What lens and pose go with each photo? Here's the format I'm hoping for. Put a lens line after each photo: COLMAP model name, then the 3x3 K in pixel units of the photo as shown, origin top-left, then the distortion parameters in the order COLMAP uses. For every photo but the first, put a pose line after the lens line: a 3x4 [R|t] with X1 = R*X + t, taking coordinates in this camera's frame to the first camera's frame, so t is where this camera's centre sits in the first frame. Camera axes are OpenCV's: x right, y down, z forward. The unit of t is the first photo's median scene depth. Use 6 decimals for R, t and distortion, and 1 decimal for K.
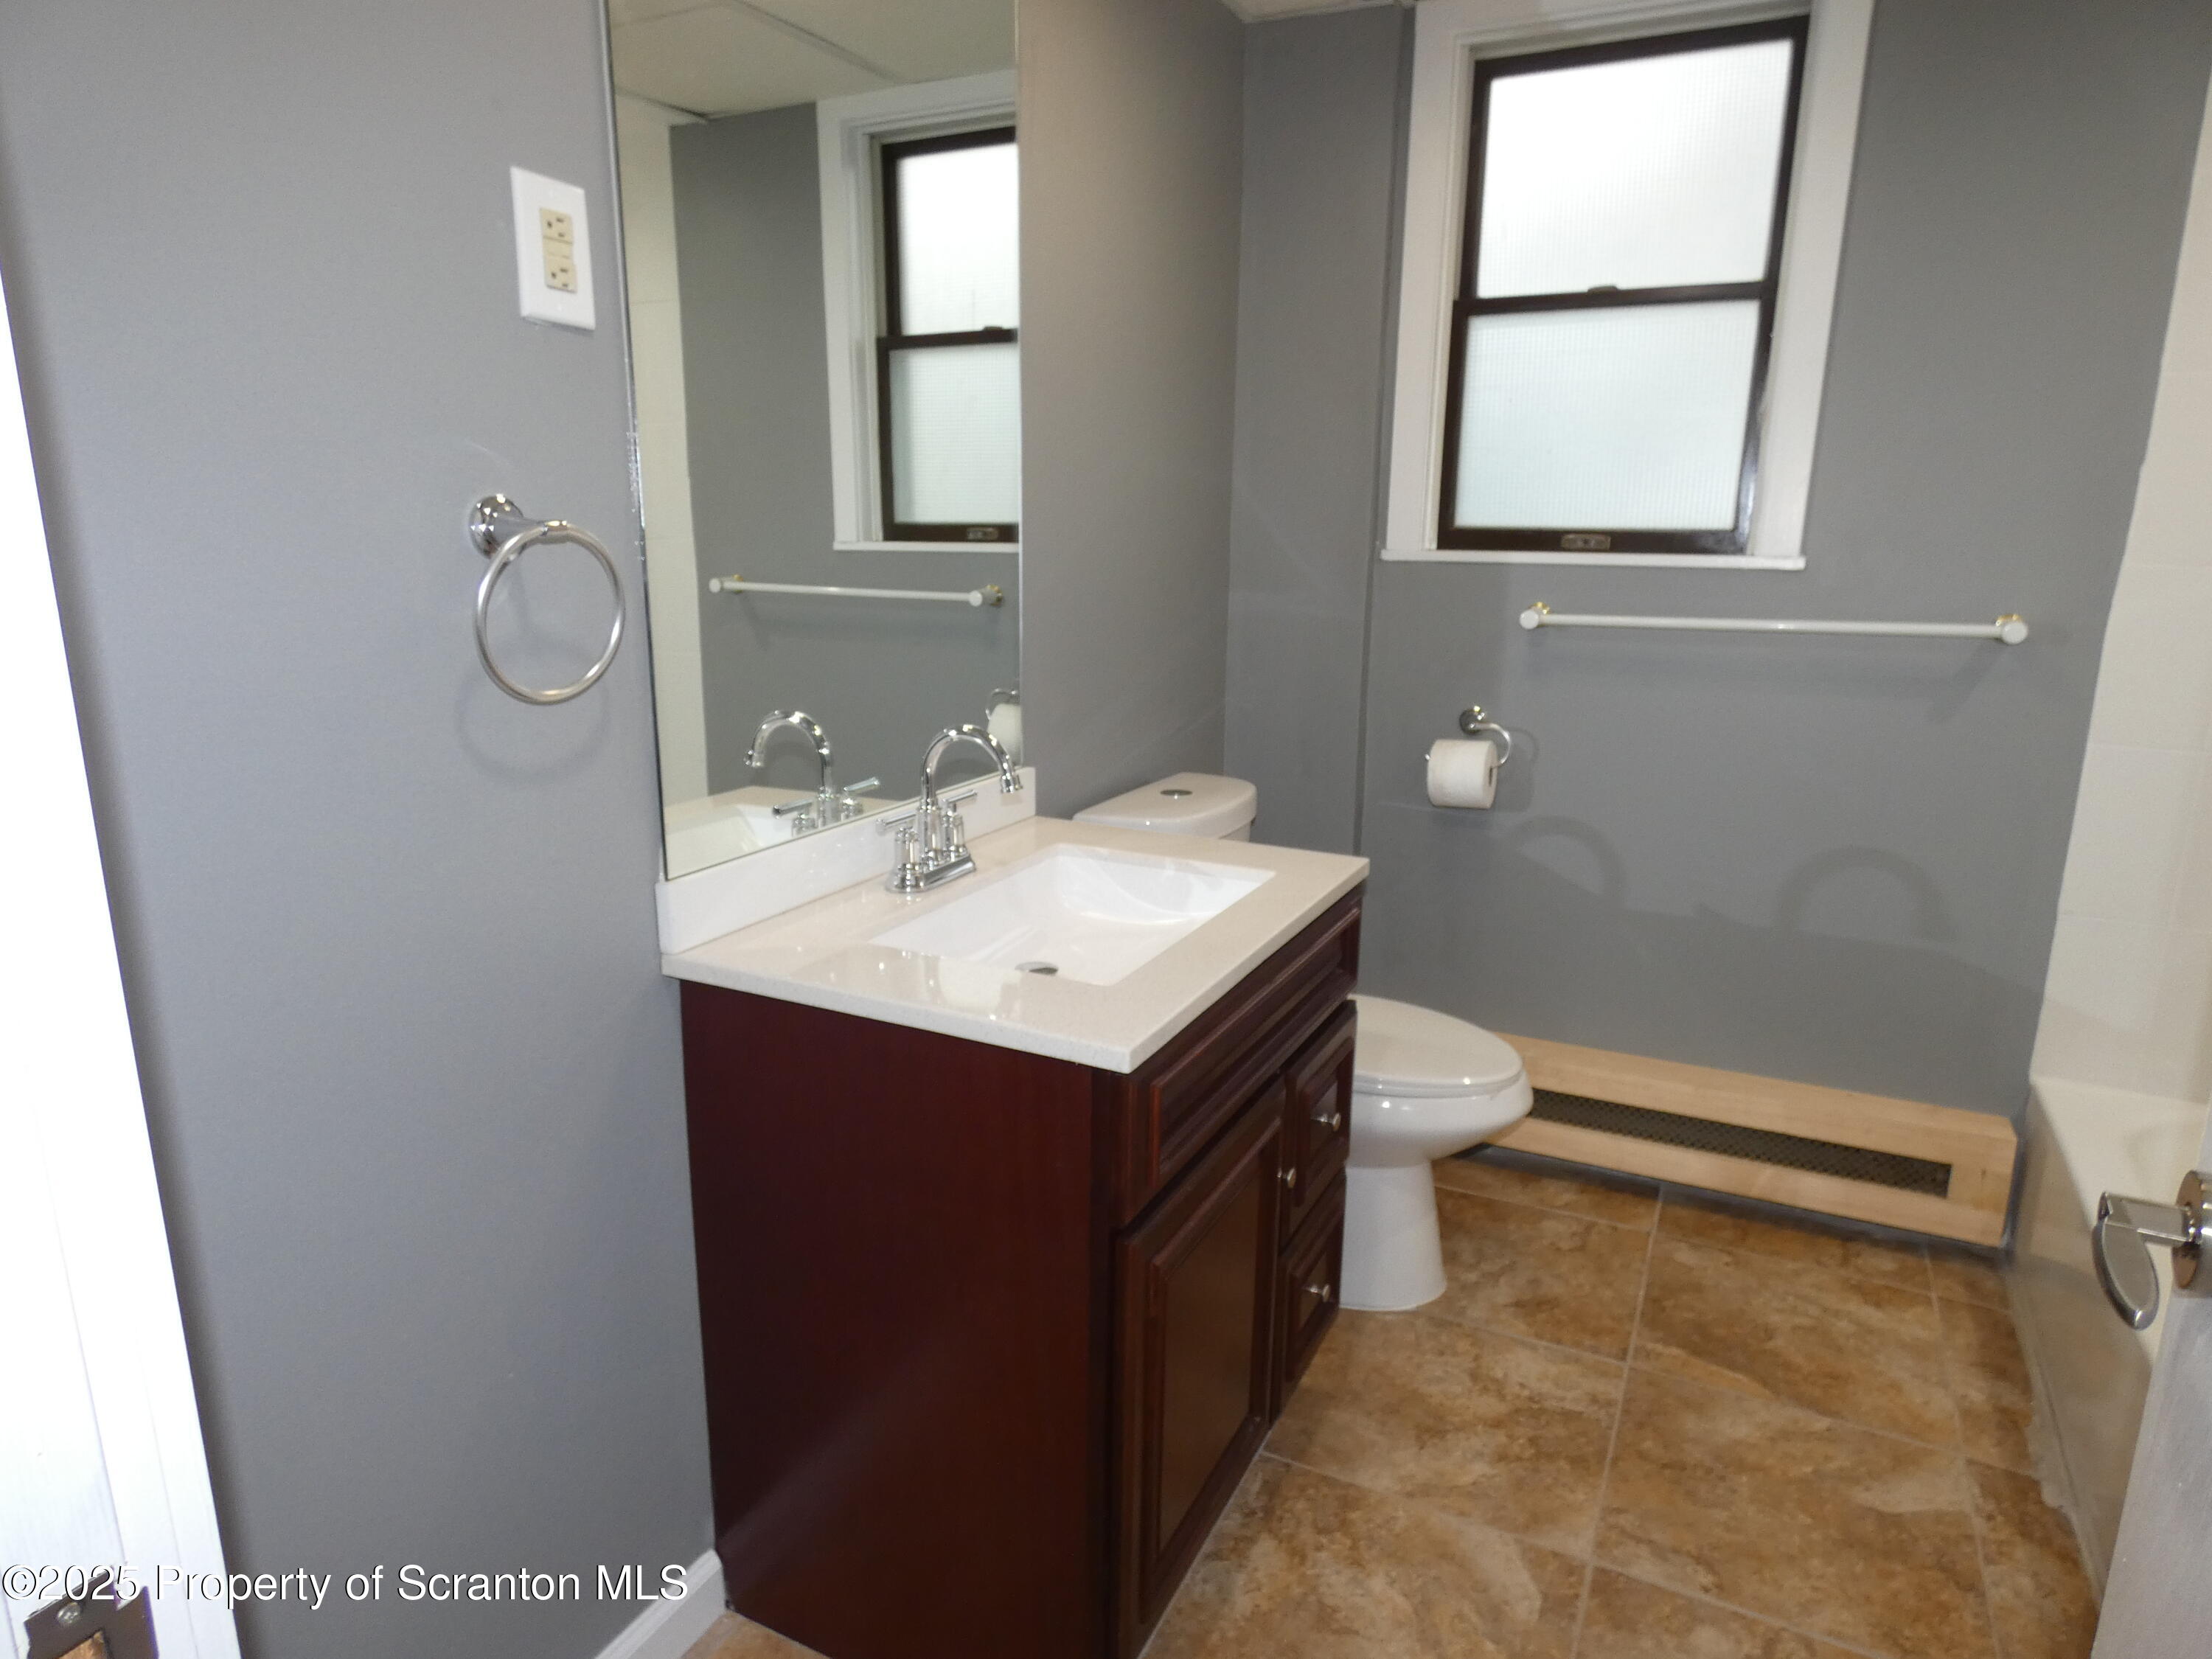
lens RADIAL K [[1324.6, 0, 1104.7], [0, 1324.6, 830.0], [0, 0, 1]] dist [-0.002322, -0.000086]
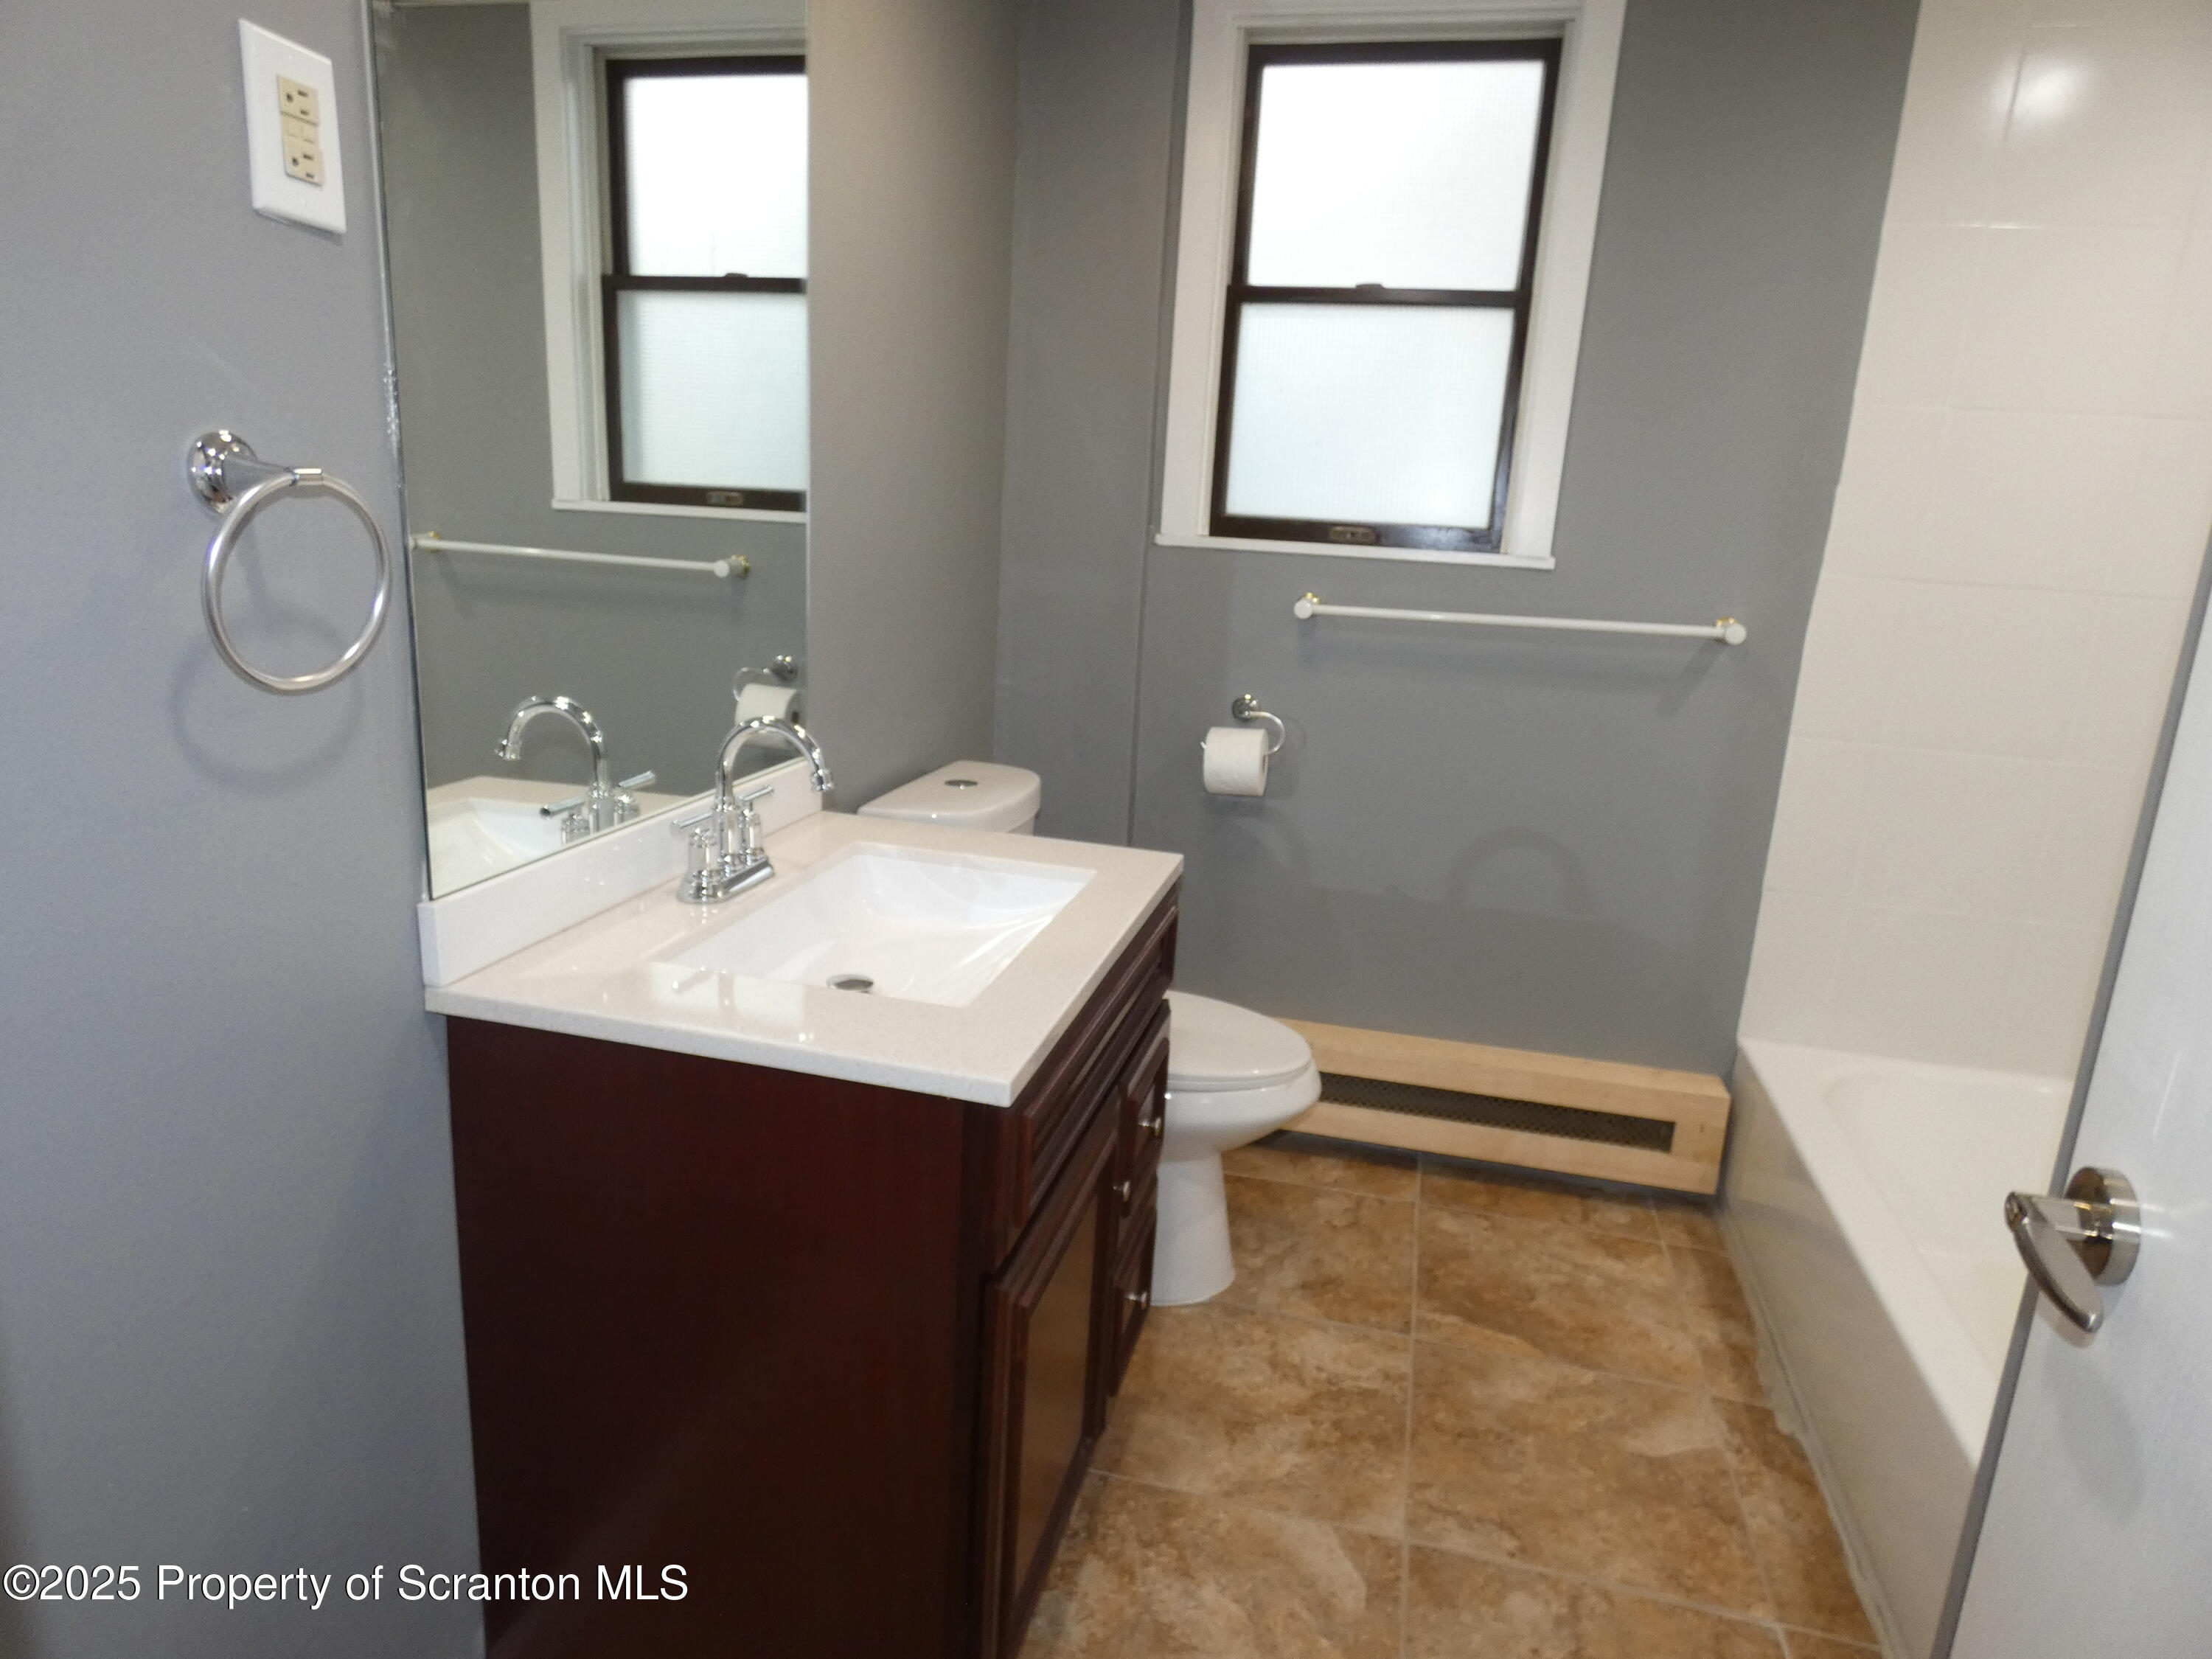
lens RADIAL K [[1324.6, 0, 1103.0], [0, 1324.6, 826.1], [0, 0, 1]] dist [-0.002322, -0.000086]
pose [[0.974412, -0.009701, 0.224559, -0.067257], [0.005939, 0.999831, 0.017423, -0.013916], [-0.224690, -0.015644, 0.974305, 0.053682]]
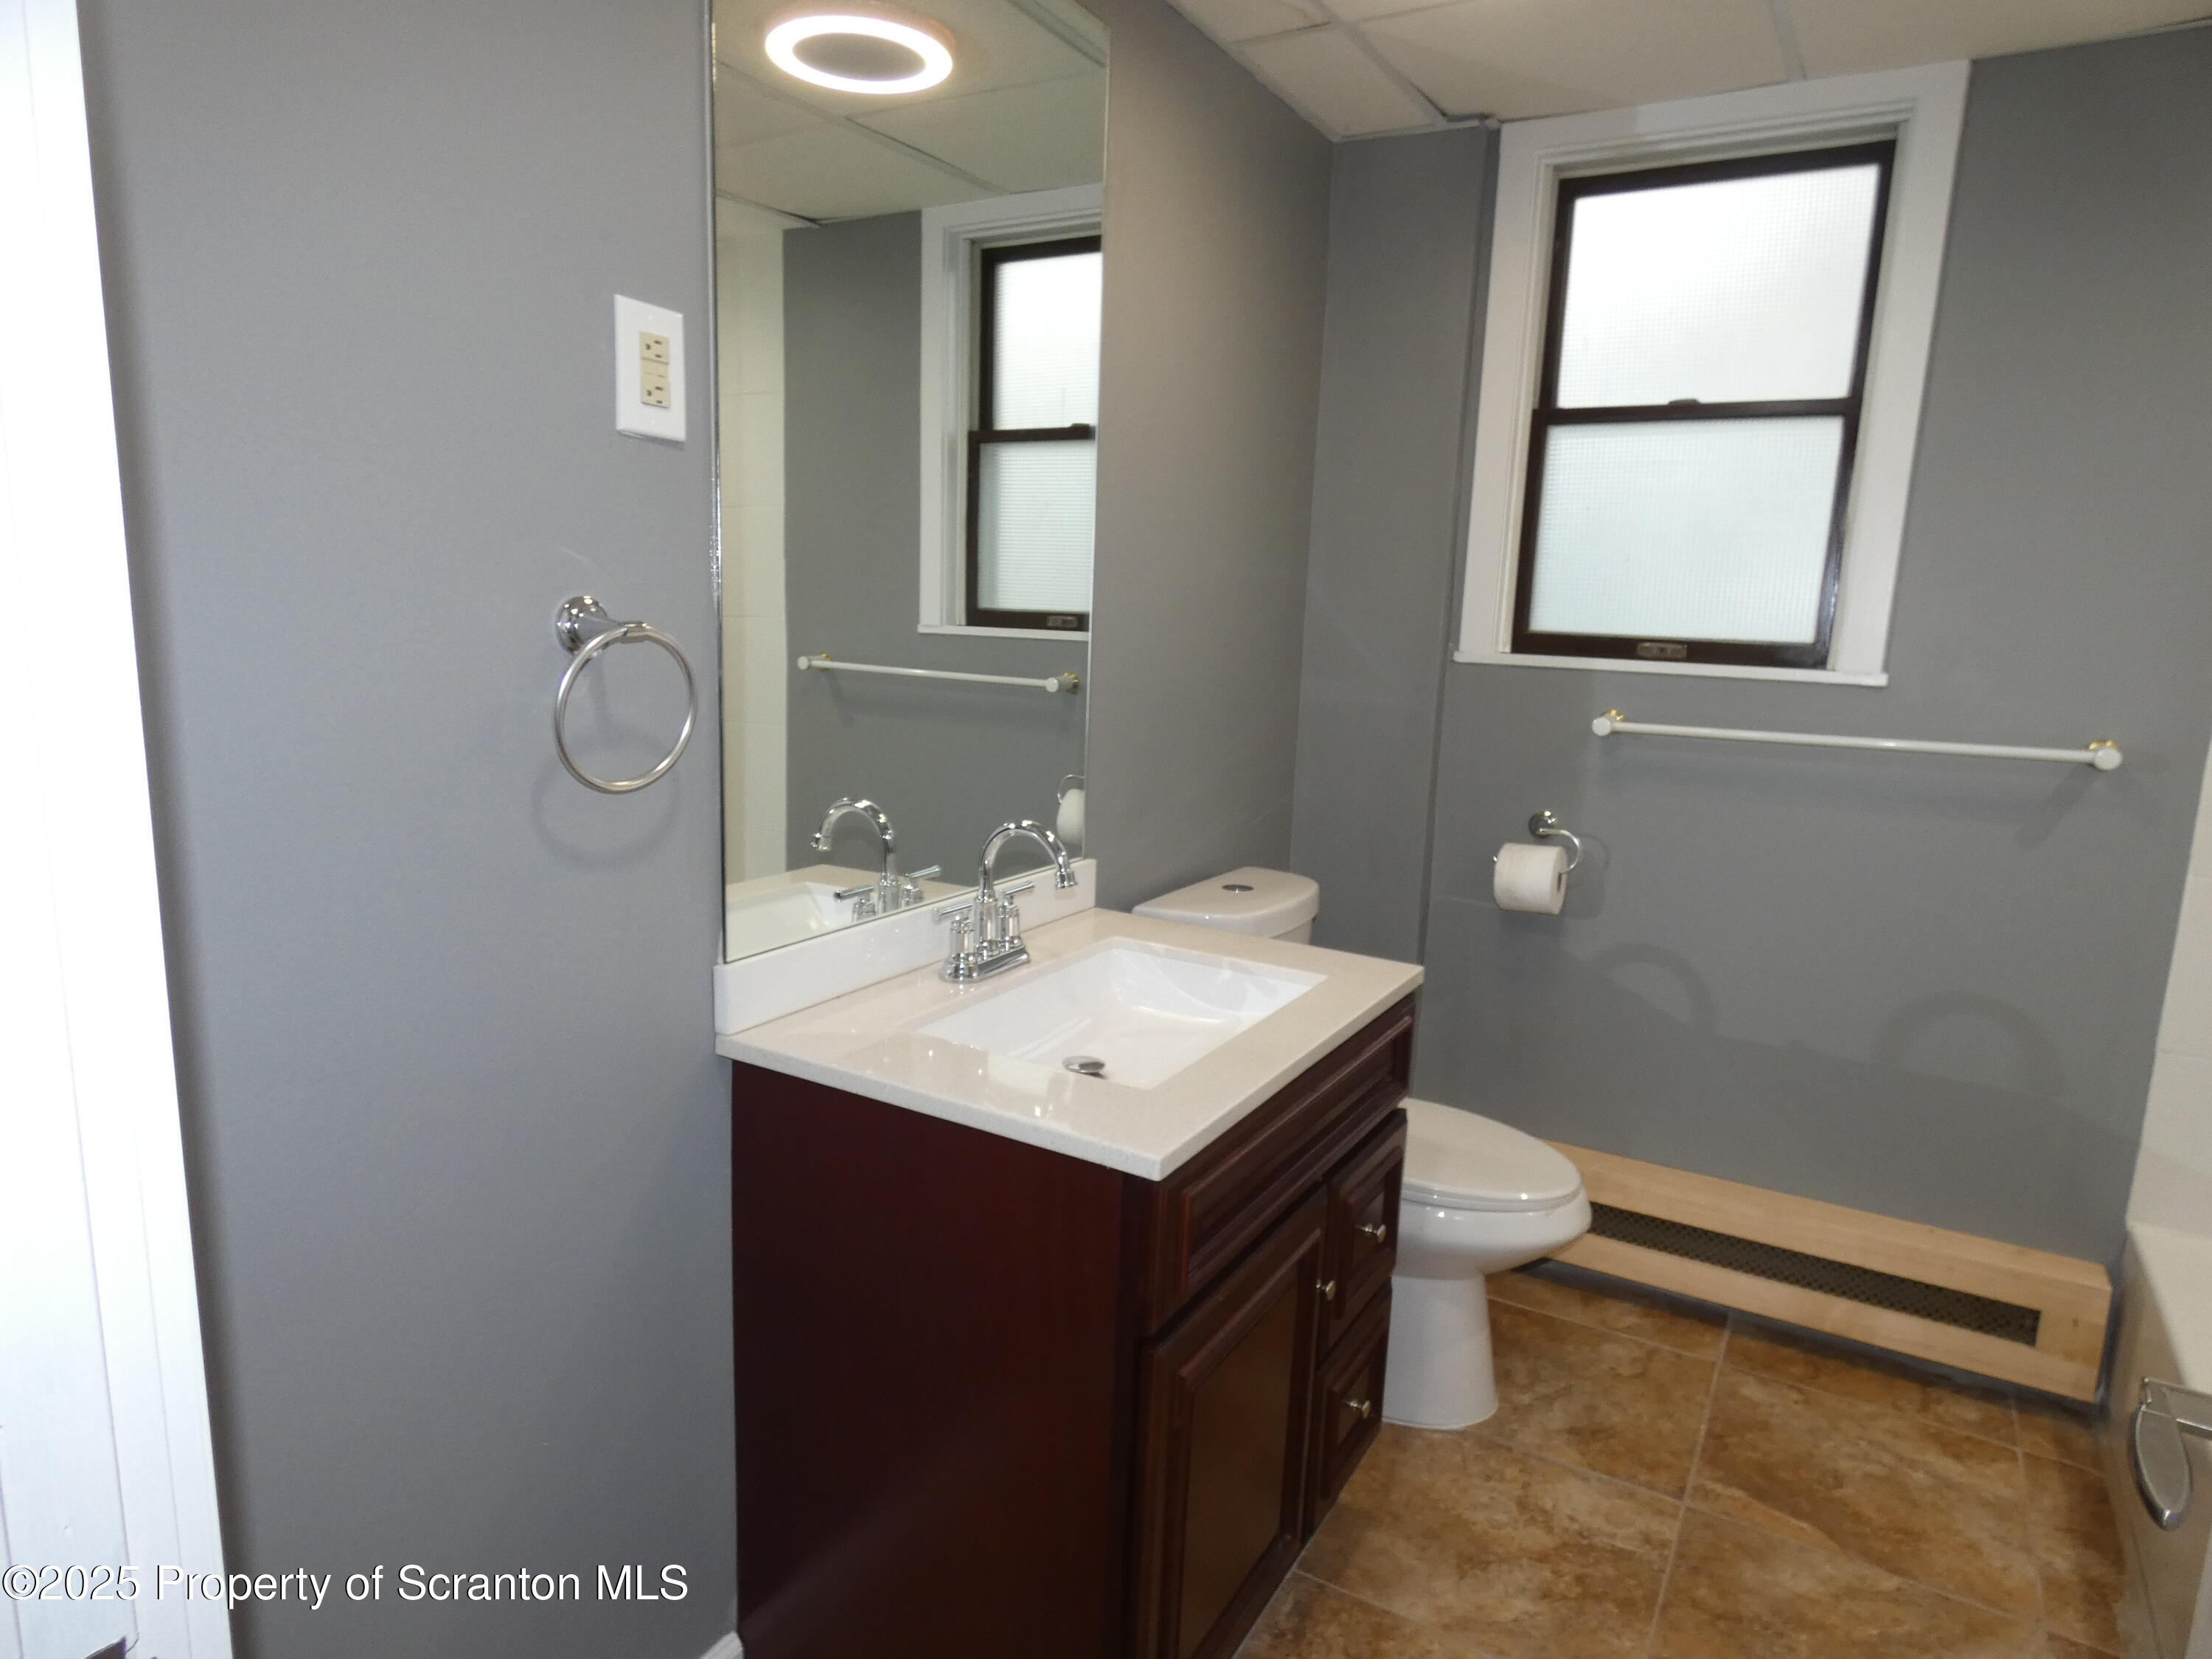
lens RADIAL K [[1324.6, 0, 1103.8], [0, 1324.6, 829.6], [0, 0, 1]] dist [-0.002322, -0.000086]
pose [[0.997216, 0.038515, -0.063853, 0.016774], [-0.041999, 0.997650, -0.054138, -0.014637], [0.061618, 0.056669, 0.996490, -0.010891]]
